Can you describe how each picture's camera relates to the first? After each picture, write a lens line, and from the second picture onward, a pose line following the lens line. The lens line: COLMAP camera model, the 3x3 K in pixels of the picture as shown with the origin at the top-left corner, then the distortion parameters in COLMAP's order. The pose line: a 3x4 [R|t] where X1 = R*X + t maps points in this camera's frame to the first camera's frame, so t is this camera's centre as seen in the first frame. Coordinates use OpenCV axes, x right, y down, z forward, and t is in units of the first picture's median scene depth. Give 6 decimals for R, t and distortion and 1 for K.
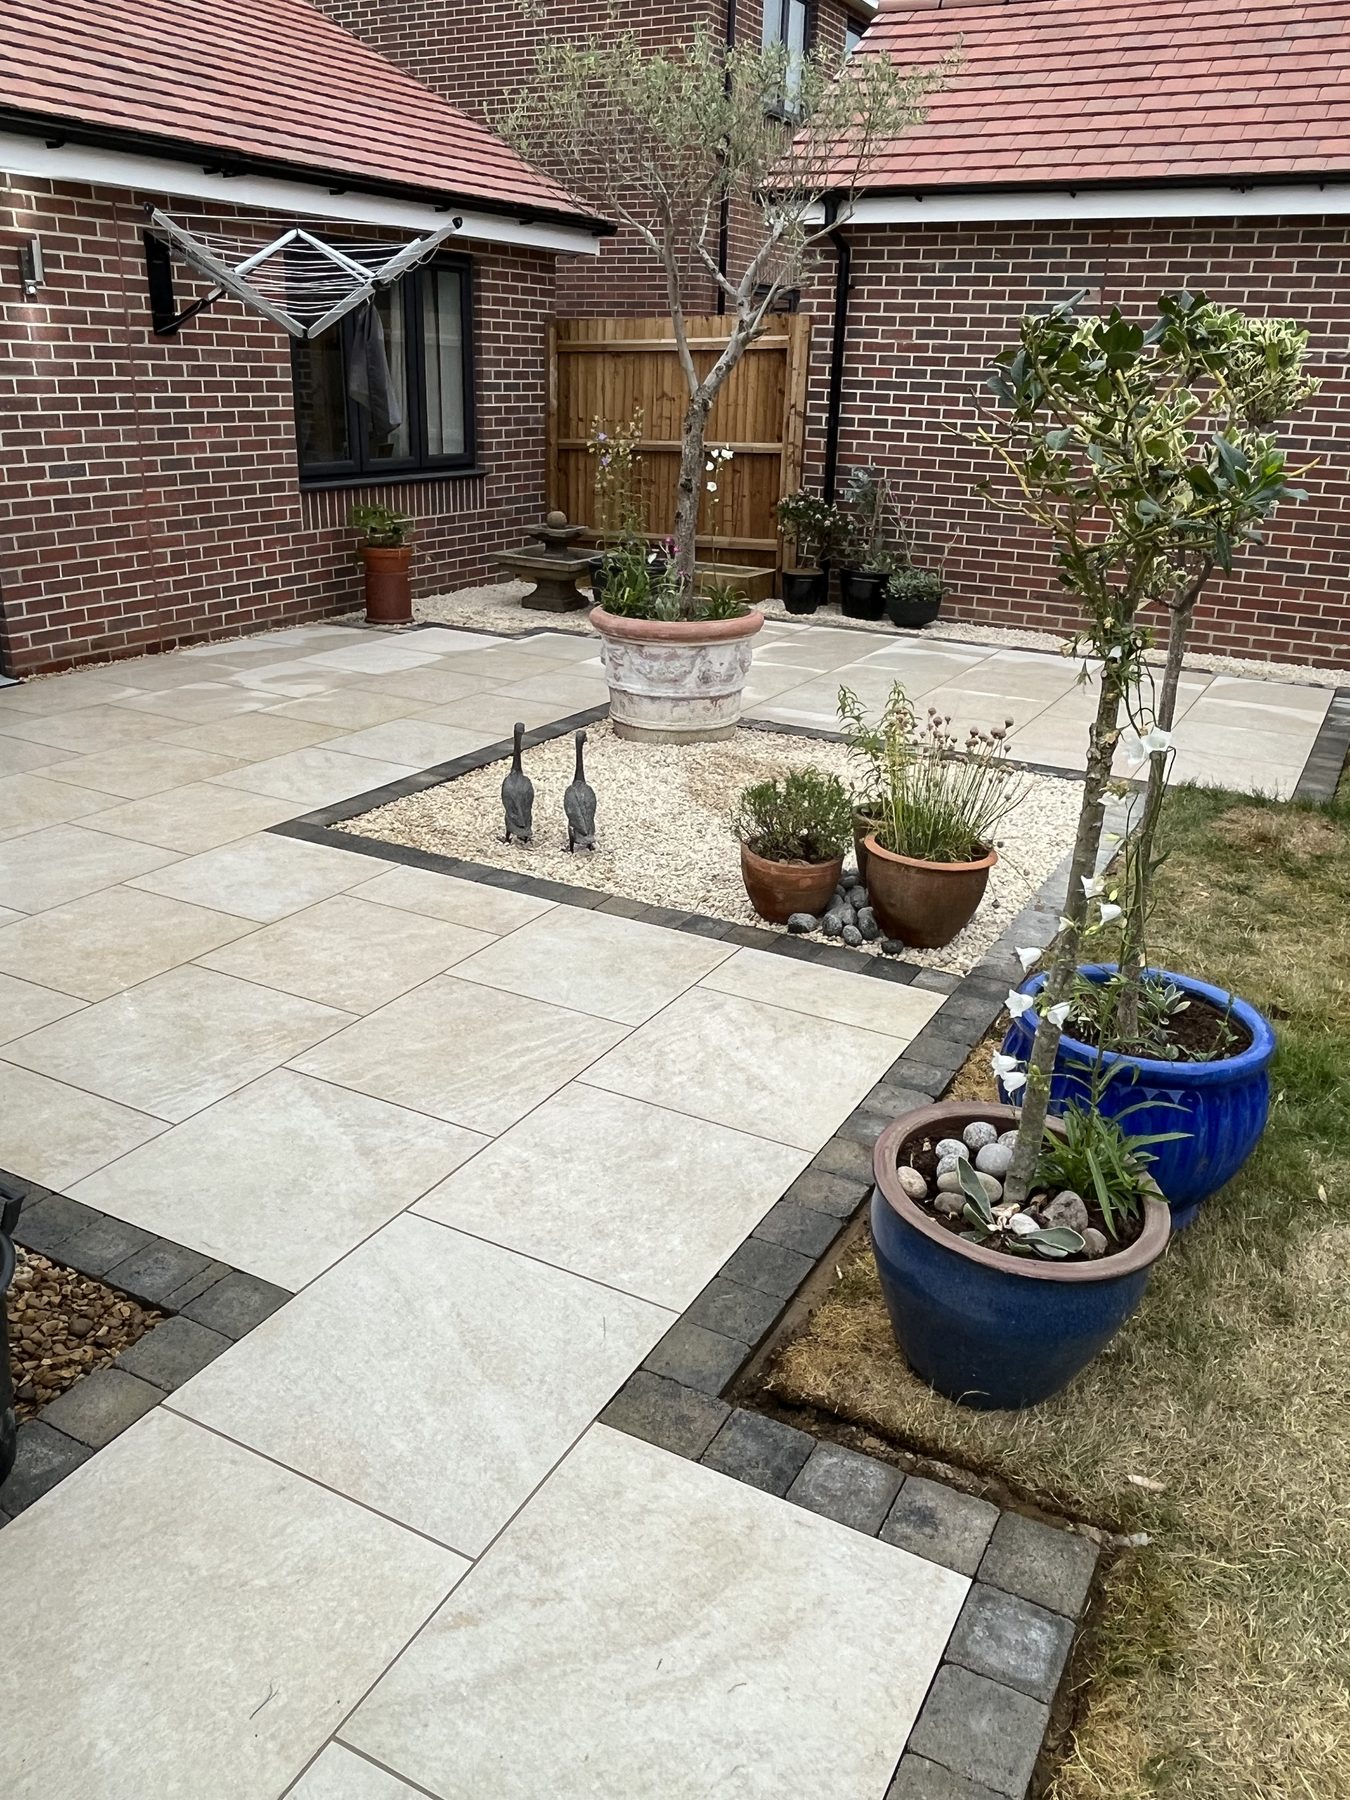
lens RADIAL K [[1371.3, 0, 675.0], [0, 1371.3, 900.0], [0, 0, 1]] dist [0.009938, -0.014394]
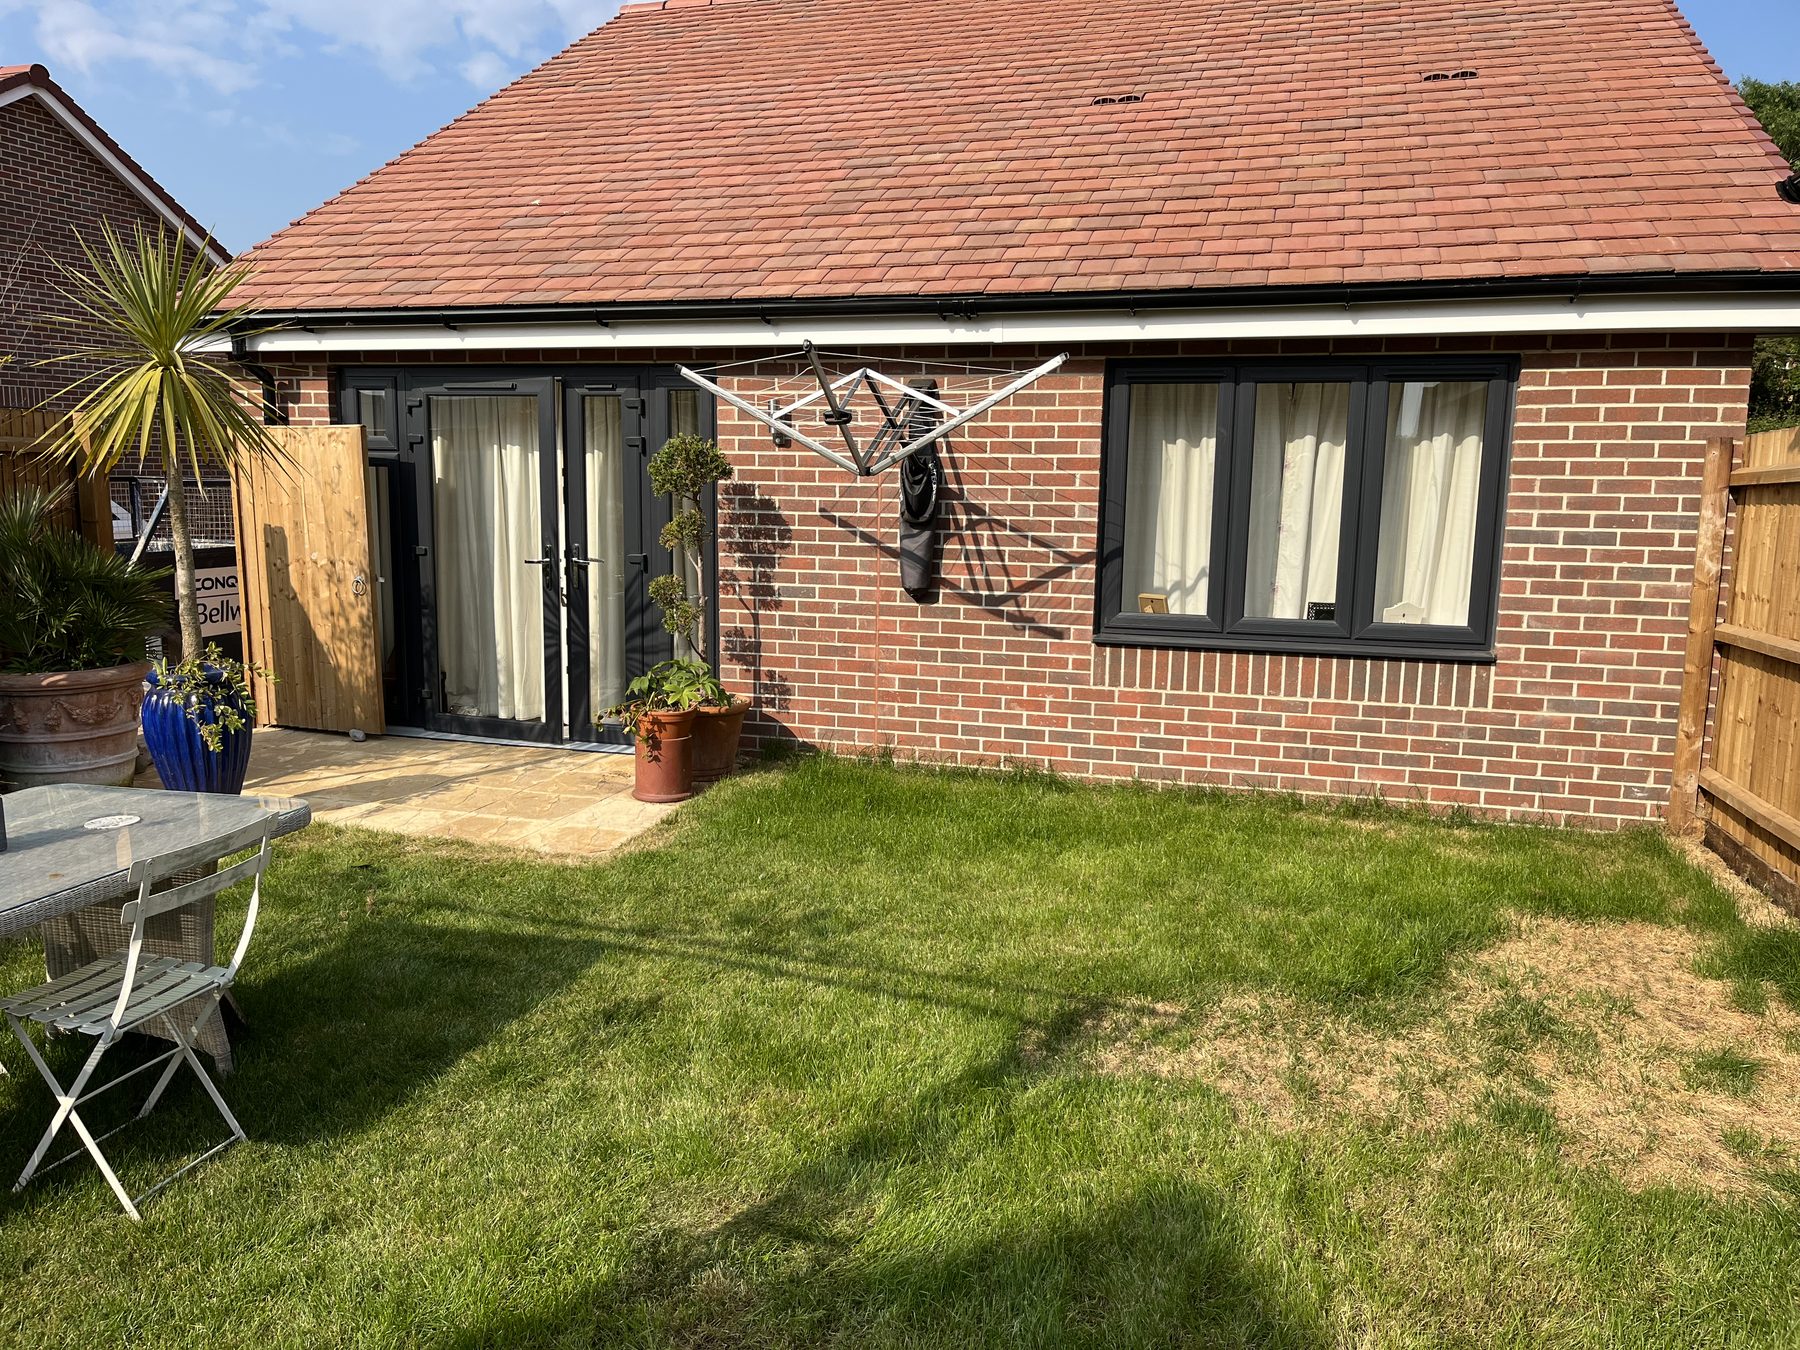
lens RADIAL K [[1358.9, 0, 881.8], [0, 1358.9, 683.8], [0, 0, 1]] dist [0.047456, -0.052316]
pose [[0.194980, 0.128741, -0.972321, 0.576974], [-0.363310, 0.930308, 0.050323, -0.287967], [0.911037, 0.343442, 0.228164, 0.745178]]
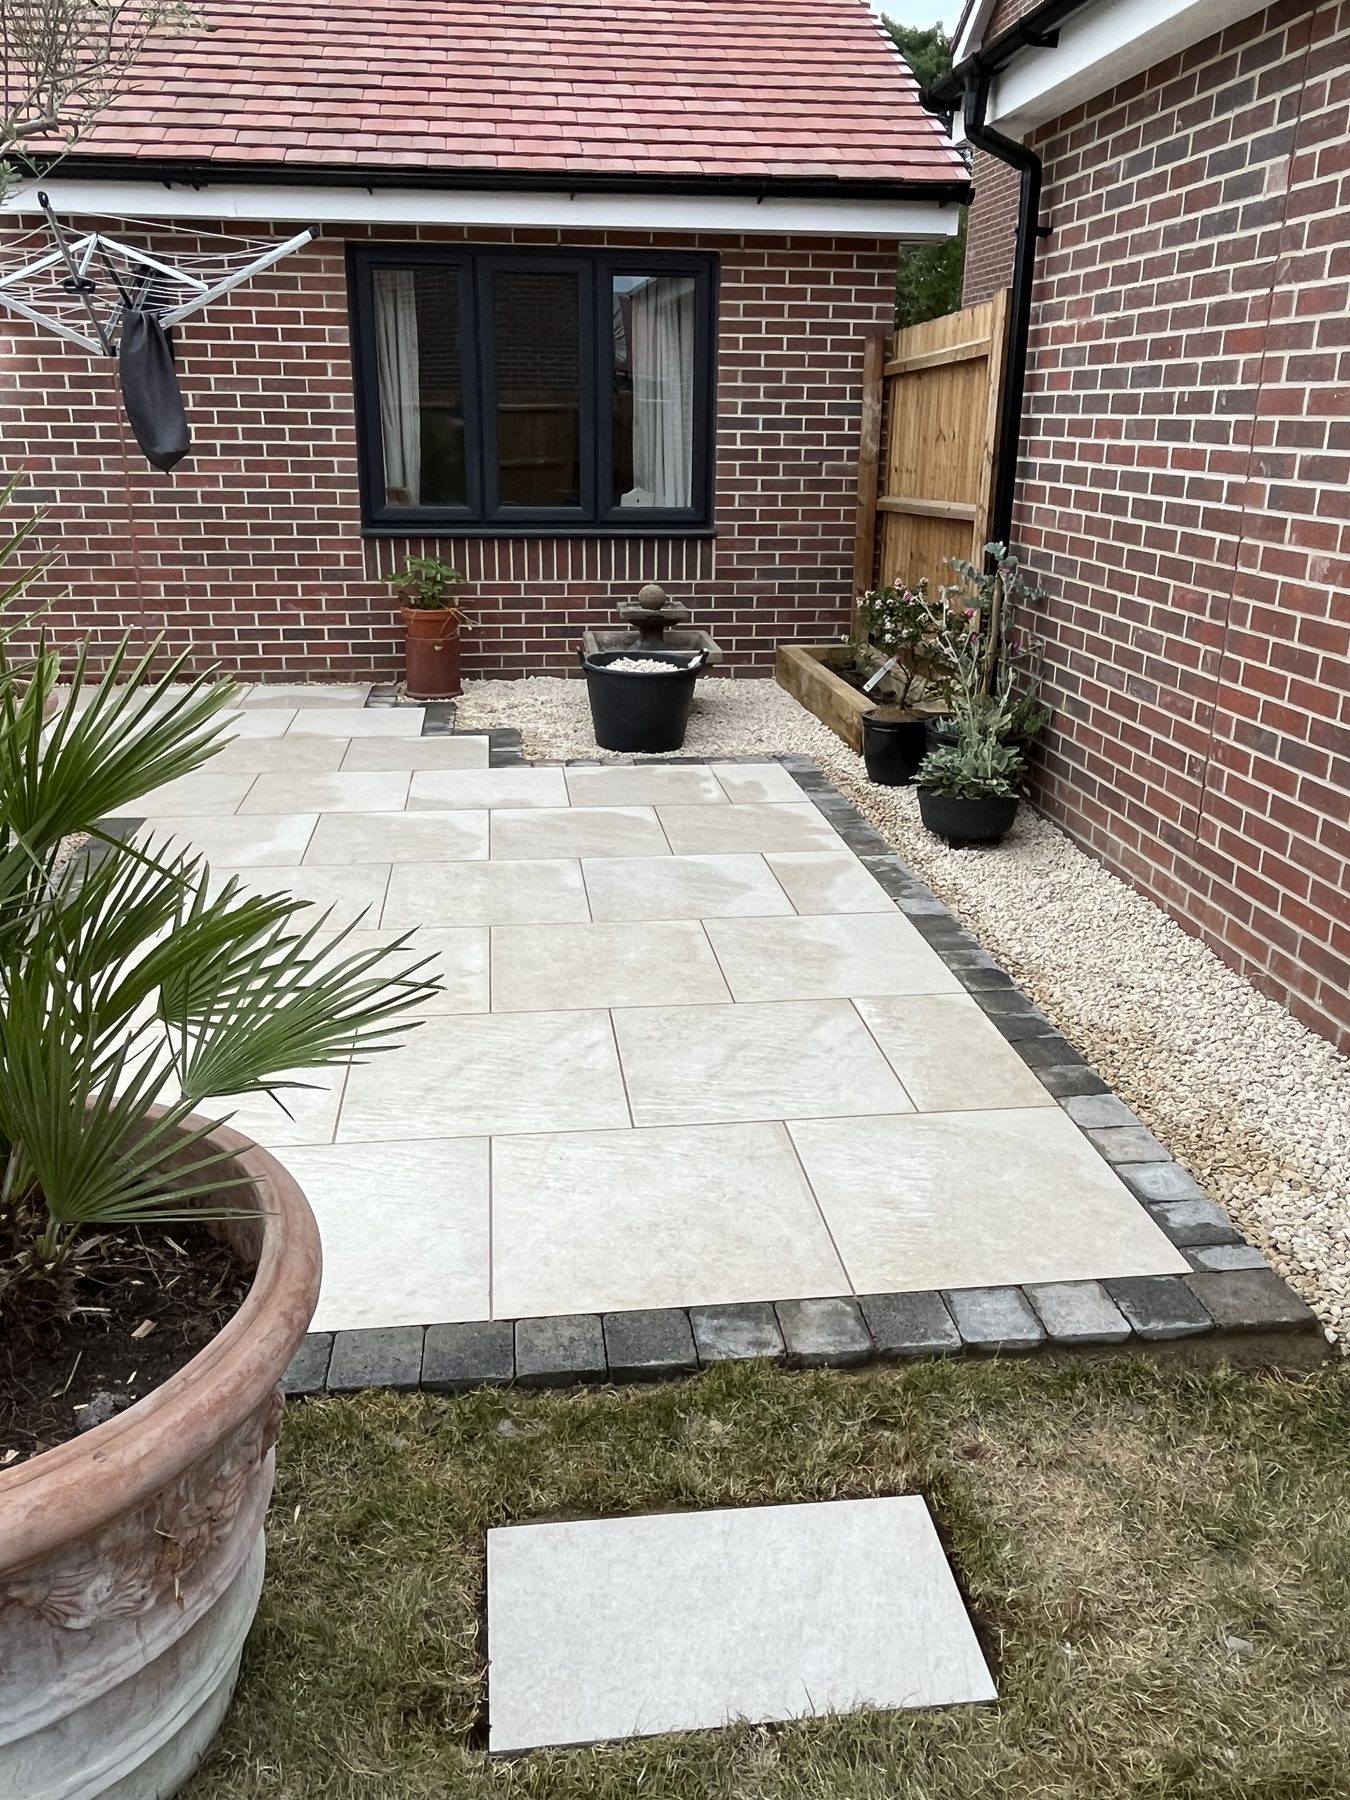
lens RADIAL K [[1371.3, 0, 675.0], [0, 1371.3, 900.0], [0, 0, 1]] dist [0.009938, -0.014394]
pose [[0.580036, 0.251204, -0.774890, 0.635035], [-0.291807, 0.952209, 0.090258, -0.228973], [0.760531, 0.173765, 0.625619, 0.688099]]
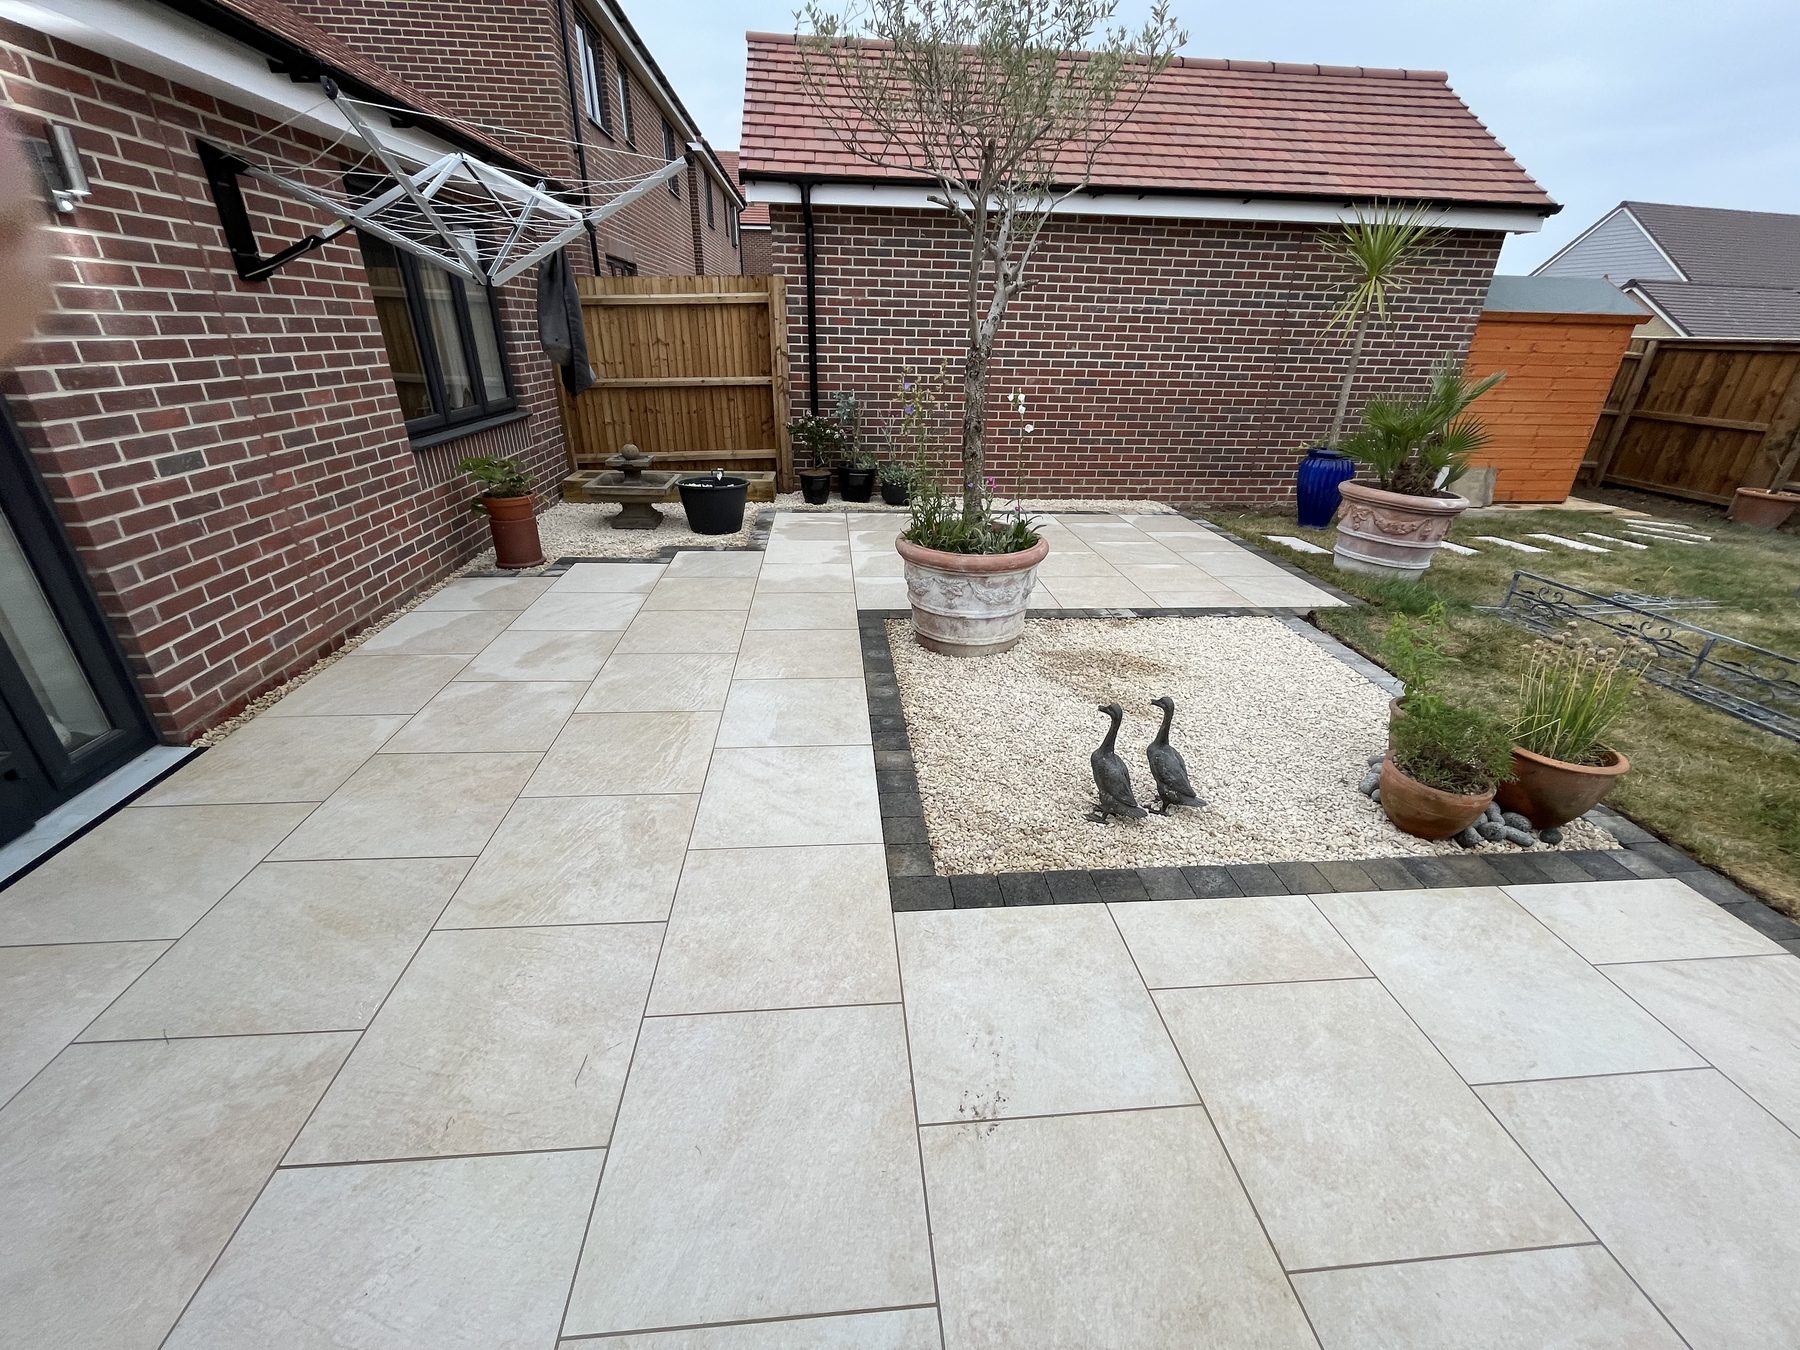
lens RADIAL K [[736.3, 0, 900.0], [0, 736.3, 679.6], [0, 0, 1]] dist [-0.001530, -0.000312]
pose [[0.835613, -0.245603, 0.491356, -0.301273], [0.201568, 0.969178, 0.141649, -0.154363], [-0.511001, -0.019322, 0.859363, 0.394131]]
